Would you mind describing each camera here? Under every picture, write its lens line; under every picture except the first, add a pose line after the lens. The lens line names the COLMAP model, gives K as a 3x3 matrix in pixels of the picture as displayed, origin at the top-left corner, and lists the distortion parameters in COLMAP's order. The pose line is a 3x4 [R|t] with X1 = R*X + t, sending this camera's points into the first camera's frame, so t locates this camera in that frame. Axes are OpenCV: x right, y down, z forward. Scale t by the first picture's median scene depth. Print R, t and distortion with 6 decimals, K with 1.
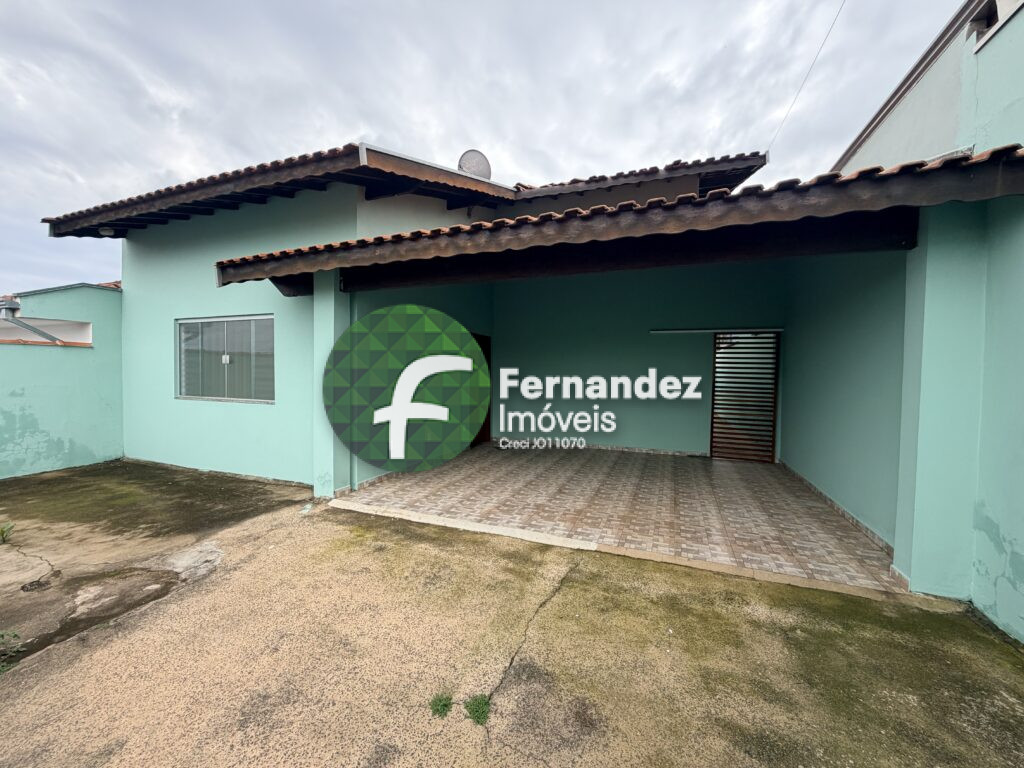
lens RADIAL K [[407.6, 0, 512.4], [0, 407.6, 380.4], [0, 0, 1]] dist [-0.000734, -0.000424]
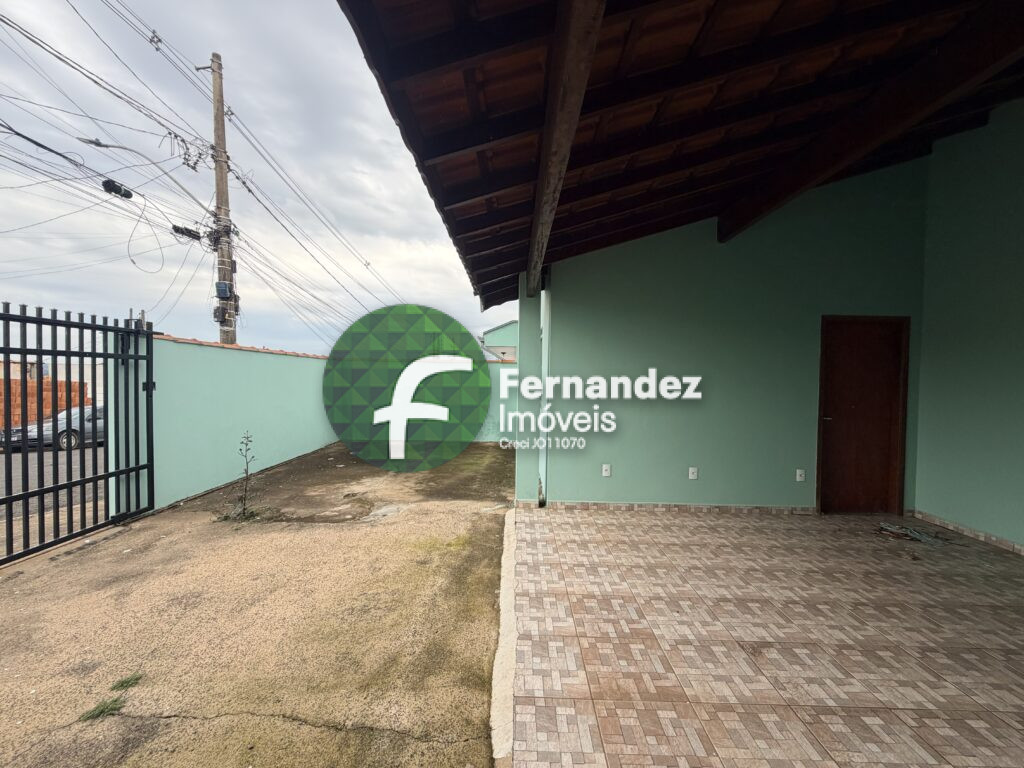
lens RADIAL K [[407.6, 0, 512.5], [0, 407.6, 382.5], [0, 0, 1]] dist [-0.000734, -0.000424]
pose [[0.351986, 0.011316, -0.935937, 0.614086], [-0.030814, 0.999525, 0.000496, -0.019042], [0.935498, 0.028665, 0.352167, 0.797451]]
